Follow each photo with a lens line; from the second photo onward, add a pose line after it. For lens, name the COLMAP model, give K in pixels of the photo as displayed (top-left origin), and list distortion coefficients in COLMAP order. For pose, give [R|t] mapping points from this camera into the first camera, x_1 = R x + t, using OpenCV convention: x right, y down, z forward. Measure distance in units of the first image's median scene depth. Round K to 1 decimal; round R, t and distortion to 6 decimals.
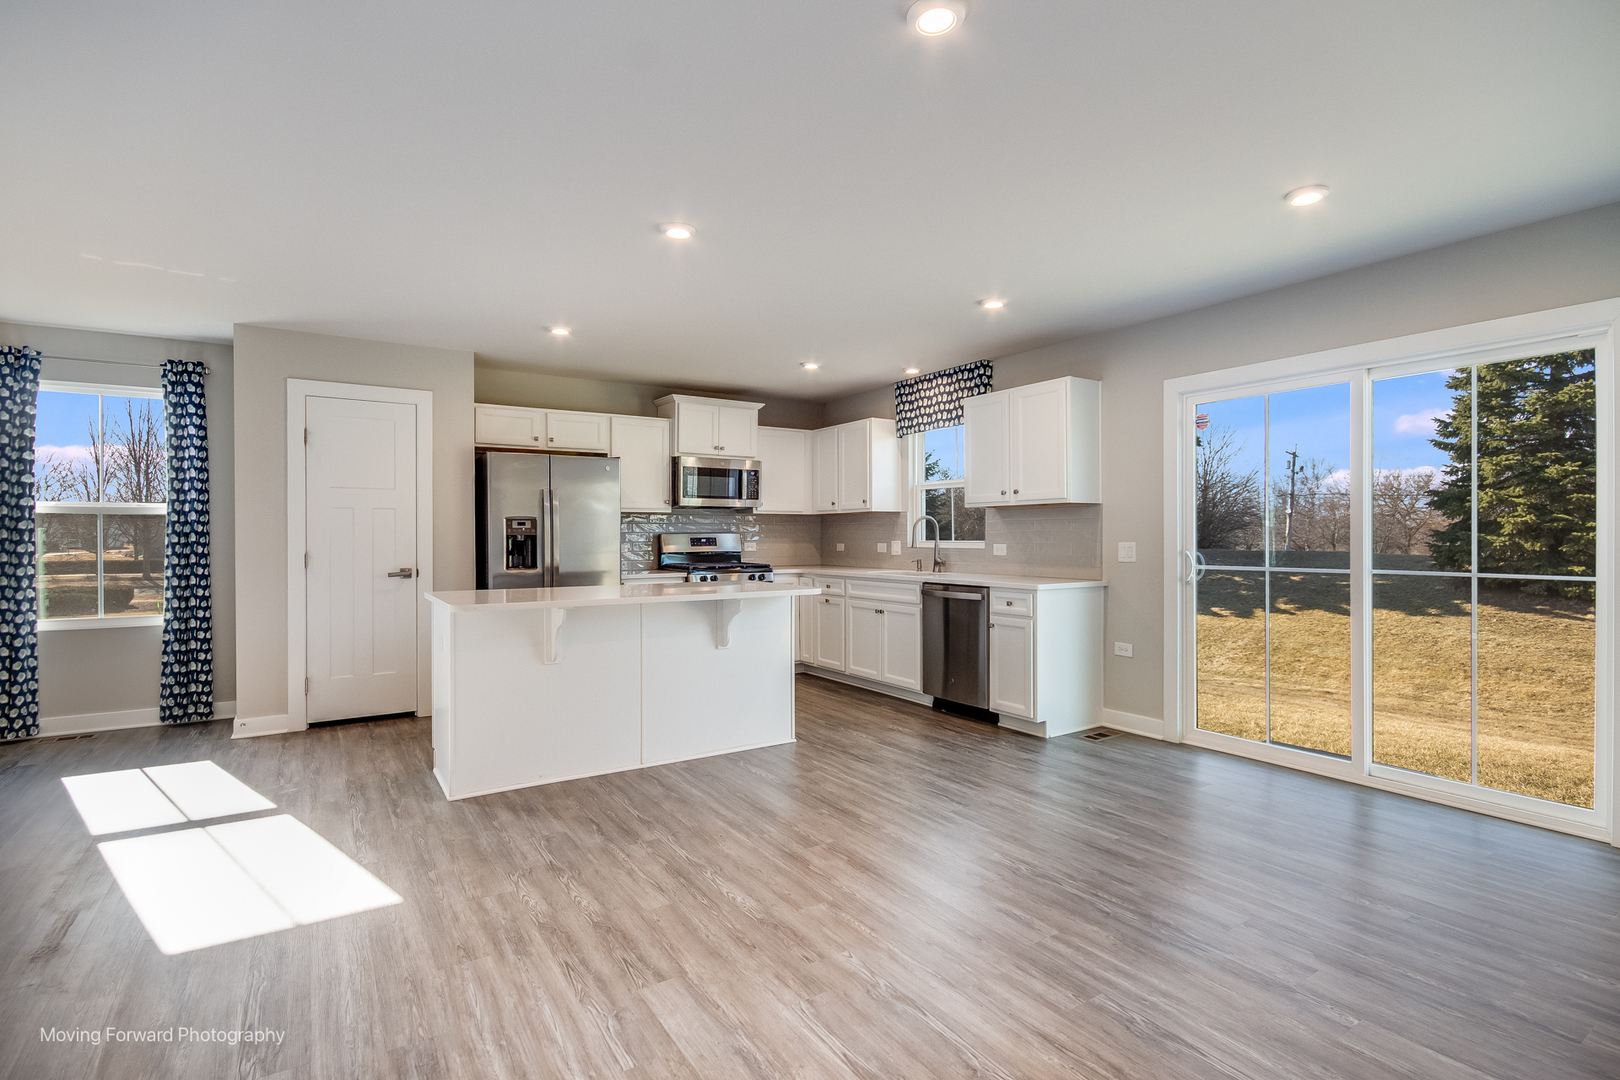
lens RADIAL K [[778.4, 0, 811.6], [0, 778.4, 536.3], [0, 0, 1]] dist [-0.000793, -0.000134]
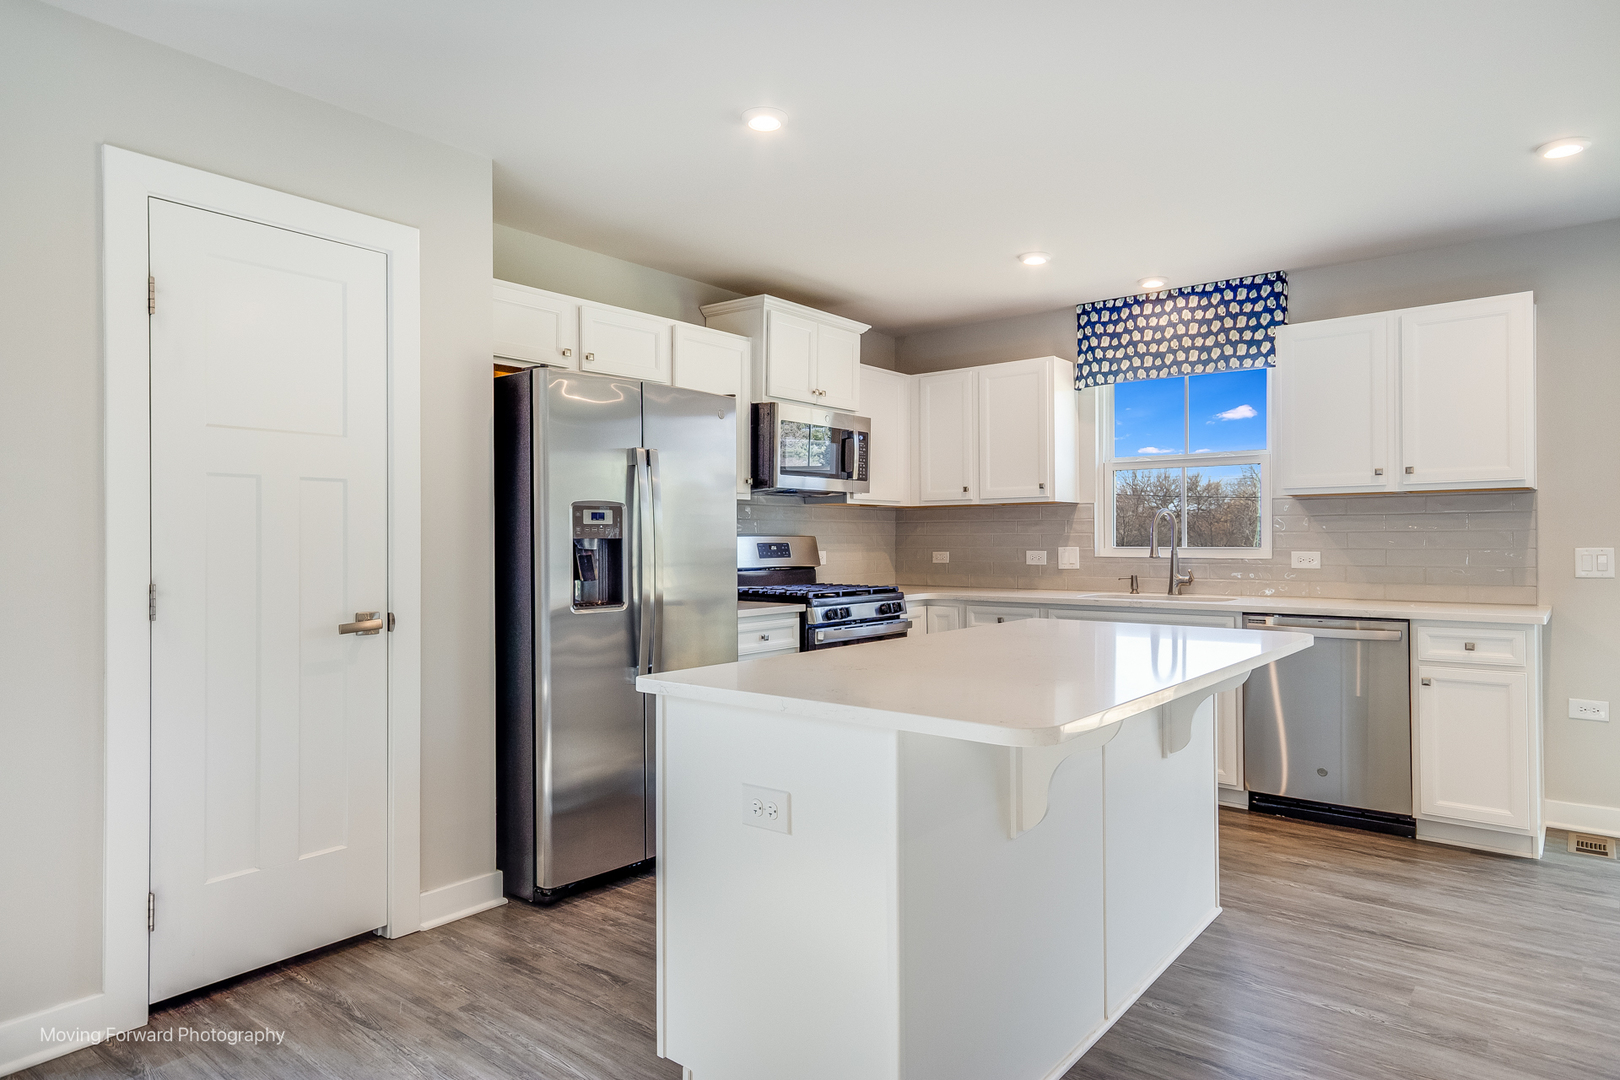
lens RADIAL K [[951.8, 0, 804.7], [0, 951.8, 535.9], [0, 0, 1]] dist [0.002151, 0.015142]
pose [[0.950997, -0.000621, 0.309198, -0.403358], [0.002602, 0.999979, -0.005992, 0.000530], [-0.309188, 0.006503, 0.950979, 0.353229]]
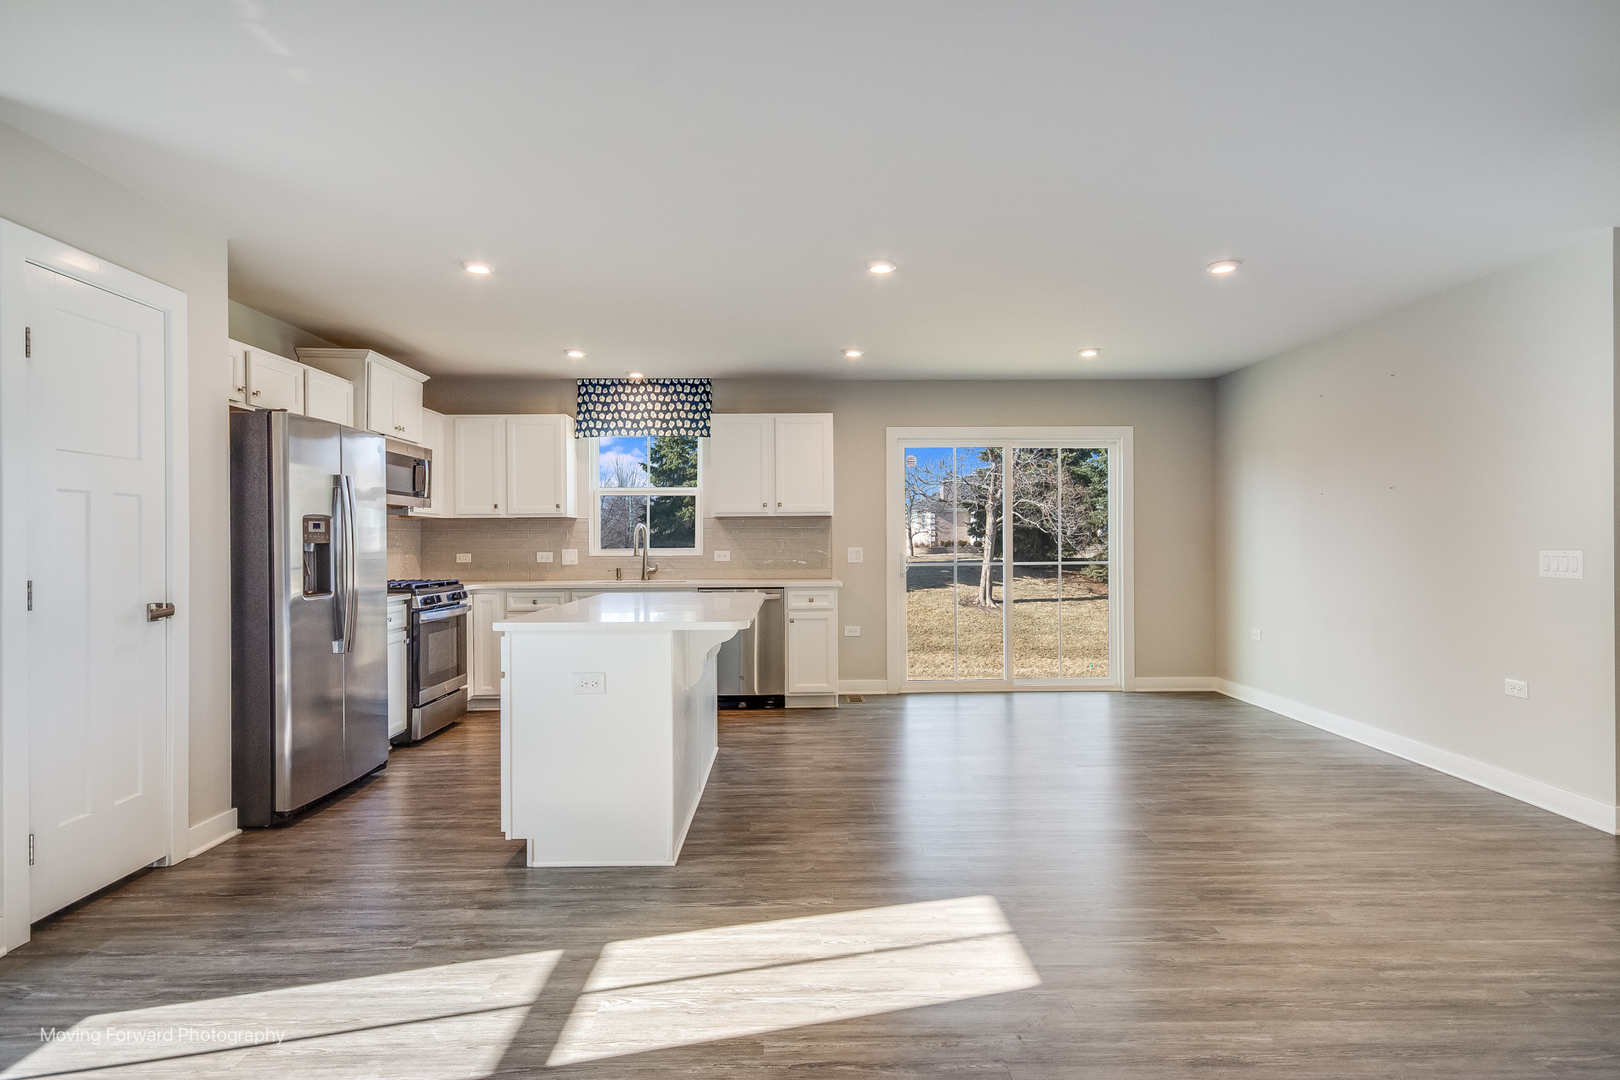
lens RADIAL K [[890.9, 0, 810.0], [0, 890.9, 540.0], [0, 0, 1]] dist [0.005423, 0.001070]
pose [[0.526059, 0.001058, 0.850447, -0.734200], [0.005963, 0.999970, -0.004933, 0.001768], [-0.850427, 0.007666, 0.526037, 0.235569]]
